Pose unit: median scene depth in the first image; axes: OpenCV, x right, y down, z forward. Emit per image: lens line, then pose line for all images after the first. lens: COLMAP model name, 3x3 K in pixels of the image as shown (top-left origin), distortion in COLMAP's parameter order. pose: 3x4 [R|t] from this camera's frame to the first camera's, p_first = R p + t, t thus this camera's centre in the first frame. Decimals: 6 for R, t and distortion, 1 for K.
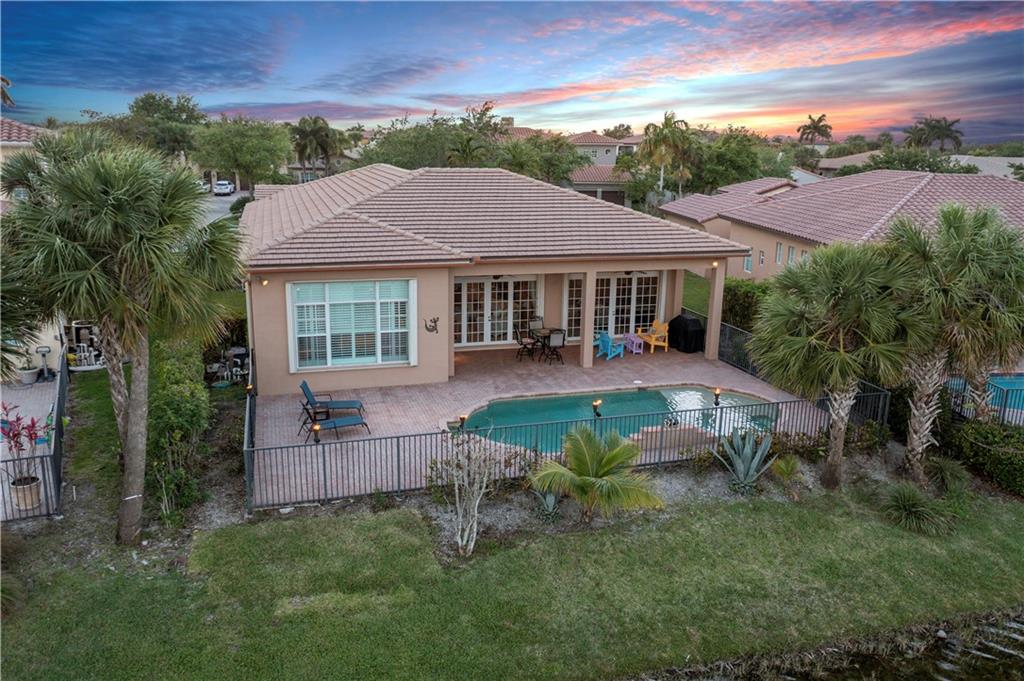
lens RADIAL K [[805.9, 0, 512.0], [0, 805.9, 340.5], [0, 0, 1]] dist [-0.012069, 0.008274]
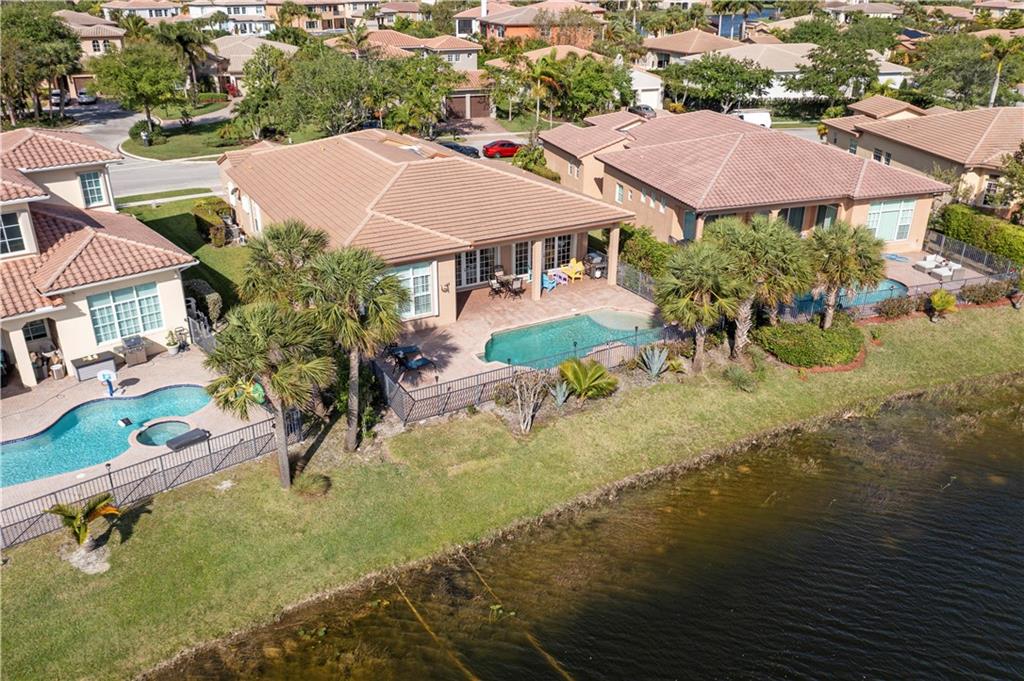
lens RADIAL K [[805.9, 0, 512.0], [0, 805.9, 340.5], [0, 0, 1]] dist [-0.012069, 0.008274]
pose [[0.974875, -0.103609, 0.197192, -0.407787], [0.064576, 0.978681, 0.194968, -0.299051], [-0.213188, -0.177336, 0.960782, -0.730369]]
